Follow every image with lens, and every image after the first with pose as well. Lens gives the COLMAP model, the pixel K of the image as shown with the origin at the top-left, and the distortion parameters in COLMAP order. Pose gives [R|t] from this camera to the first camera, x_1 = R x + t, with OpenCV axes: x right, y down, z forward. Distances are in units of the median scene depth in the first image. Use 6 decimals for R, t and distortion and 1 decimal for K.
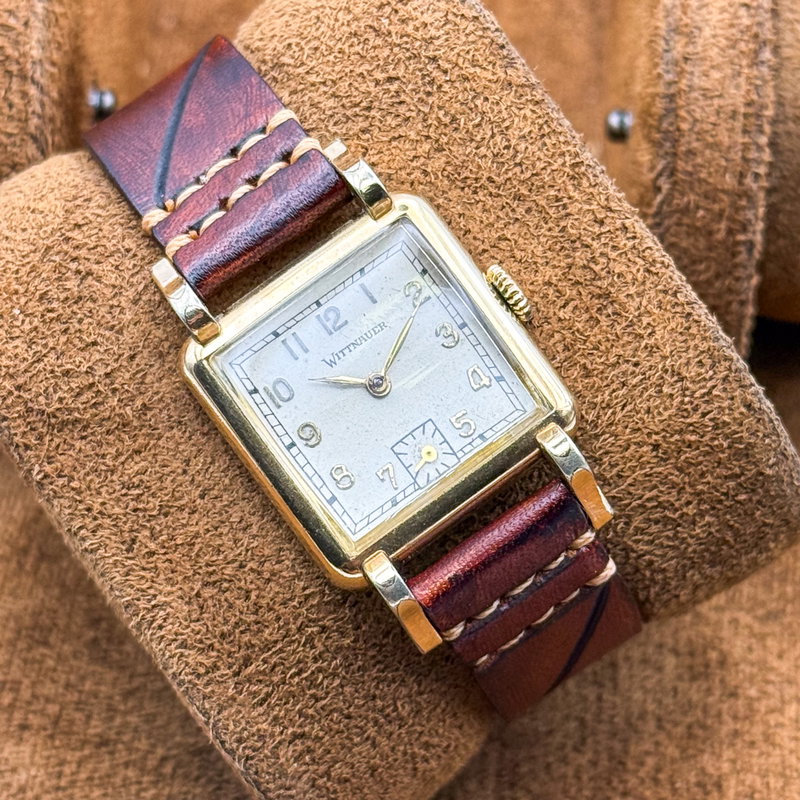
lens RADIAL K [[2713.3, 0, 402.4], [0, 2713.3, 427.1], [0, 0, 1]] dist [0.248351, -0.161726]
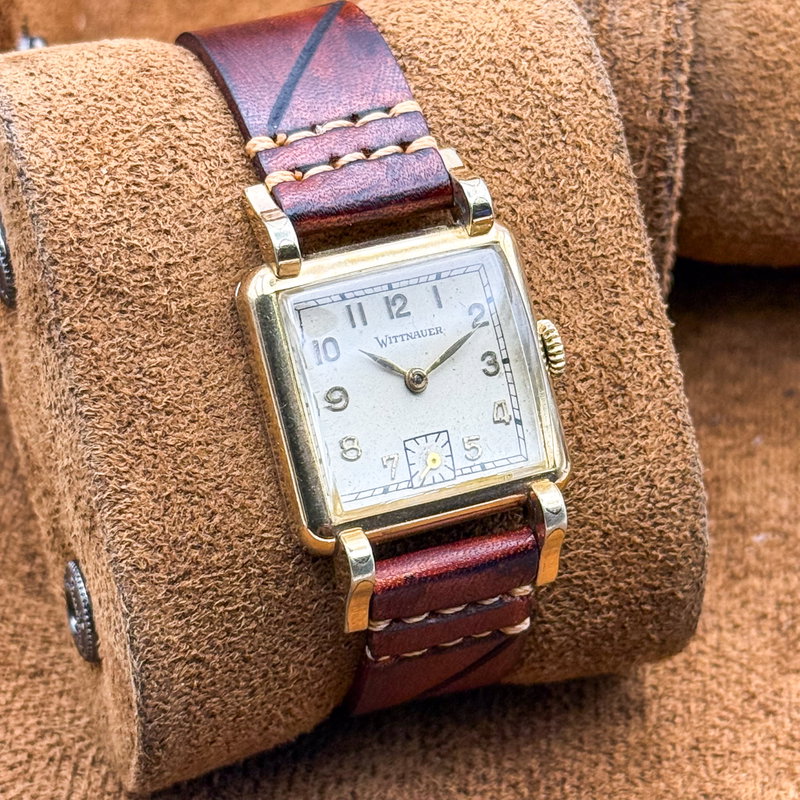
lens RADIAL K [[2713.3, 0, 402.4], [0, 2713.3, 427.1], [0, 0, 1]] dist [0.248351, -0.161726]
pose [[0.890450, 0.393303, 0.228936, -0.240106], [-0.389941, 0.918769, -0.061727, 0.065671], [-0.234616, -0.034307, 0.971482, -0.019834]]
